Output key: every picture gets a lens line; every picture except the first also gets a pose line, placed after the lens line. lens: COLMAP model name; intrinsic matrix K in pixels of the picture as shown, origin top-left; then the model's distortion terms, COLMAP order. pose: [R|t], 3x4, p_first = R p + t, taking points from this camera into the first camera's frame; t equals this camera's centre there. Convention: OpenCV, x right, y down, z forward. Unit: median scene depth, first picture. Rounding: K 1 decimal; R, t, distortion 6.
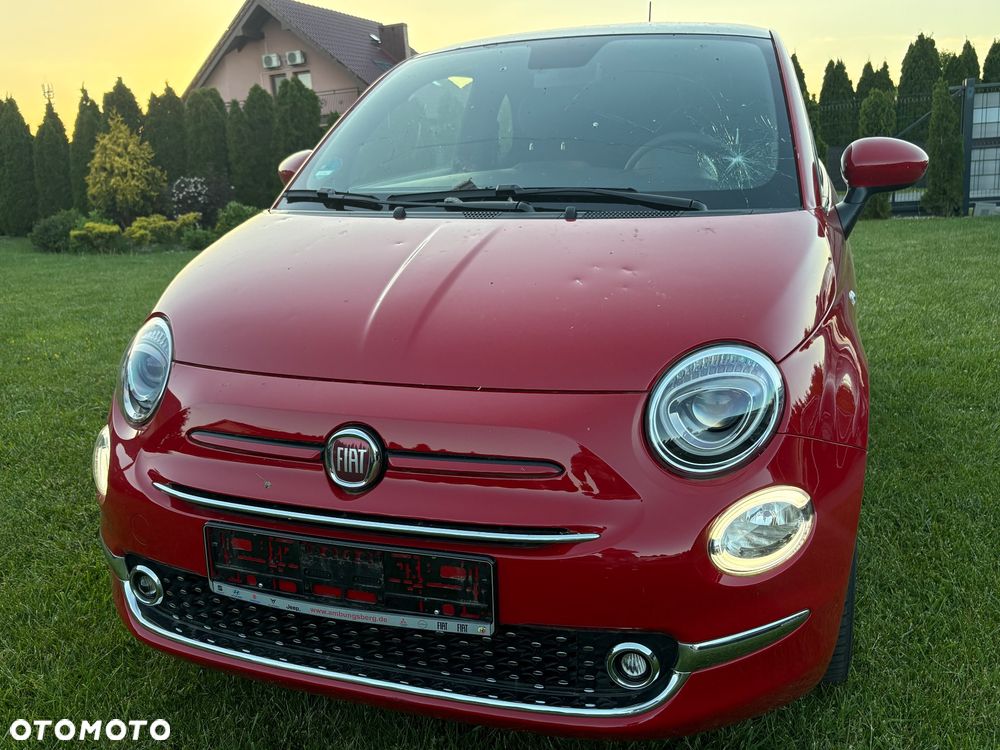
lens RADIAL K [[955.4, 0, 503.3], [0, 955.4, 371.6], [0, 0, 1]] dist [0.023562, 0.001755]
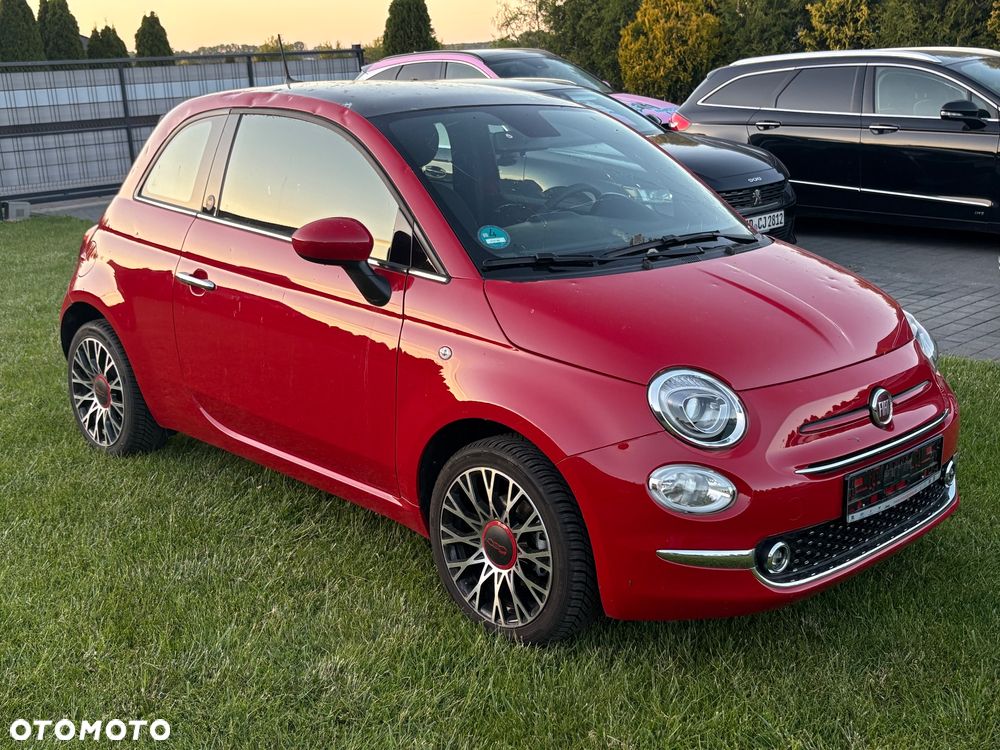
lens RADIAL K [[1273.0, 0, 500.0], [0, 1273.0, 375.0], [0, 0, 1]] dist [0.168459, -0.499428]
pose [[0.423412, -0.195059, 0.884688, -2.386735], [0.212804, 0.970636, 0.112161, -0.351504], [-0.880589, 0.140775, 0.452489, 0.568751]]
